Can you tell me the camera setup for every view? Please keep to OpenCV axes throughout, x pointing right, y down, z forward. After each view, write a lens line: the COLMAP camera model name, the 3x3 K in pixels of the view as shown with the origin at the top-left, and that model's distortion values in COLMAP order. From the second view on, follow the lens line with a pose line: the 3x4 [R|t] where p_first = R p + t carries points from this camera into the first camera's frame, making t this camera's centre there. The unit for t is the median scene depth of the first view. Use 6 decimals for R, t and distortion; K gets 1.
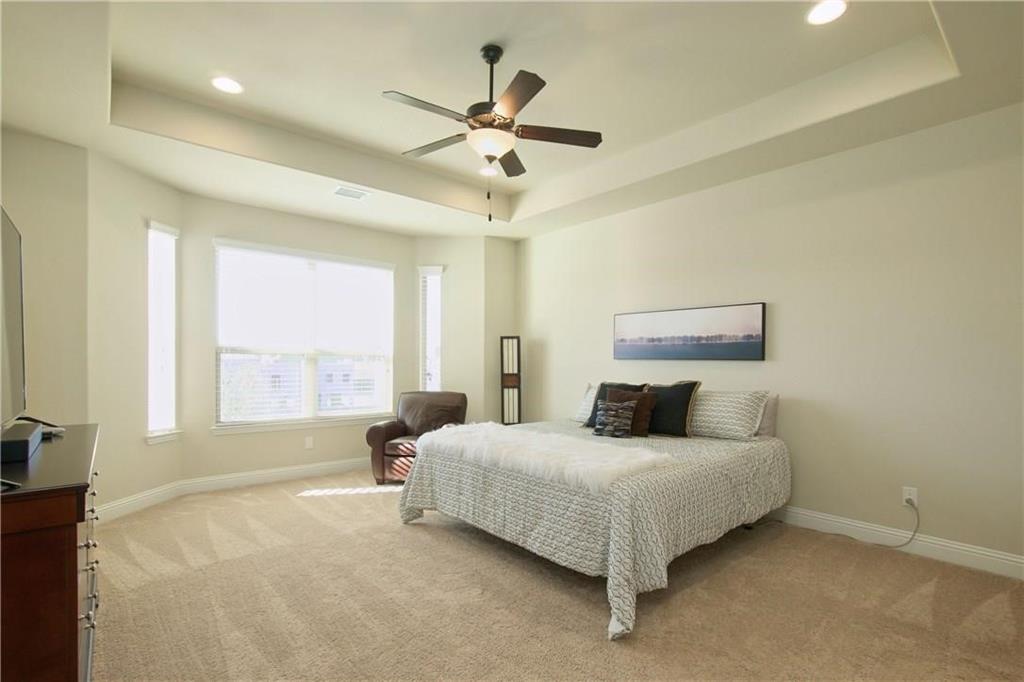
lens RADIAL K [[463.7, 0, 487.2], [0, 463.7, 363.1], [0, 0, 1]] dist [0.003475, 0.001822]
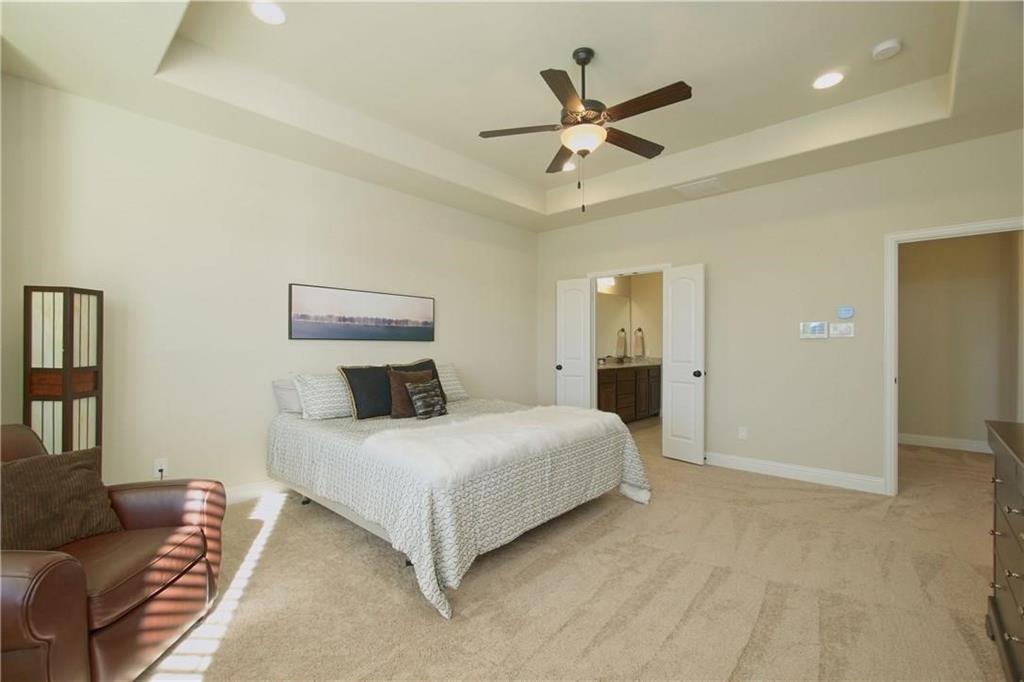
lens RADIAL K [[463.7, 0, 502.8], [0, 463.7, 342.0], [0, 0, 1]] dist [0.003475, 0.001822]
pose [[-0.151914, -0.006714, 0.988371, -0.648233], [-0.004543, 0.999971, 0.006095, -0.010892], [-0.988383, -0.003564, -0.151941, 0.850926]]
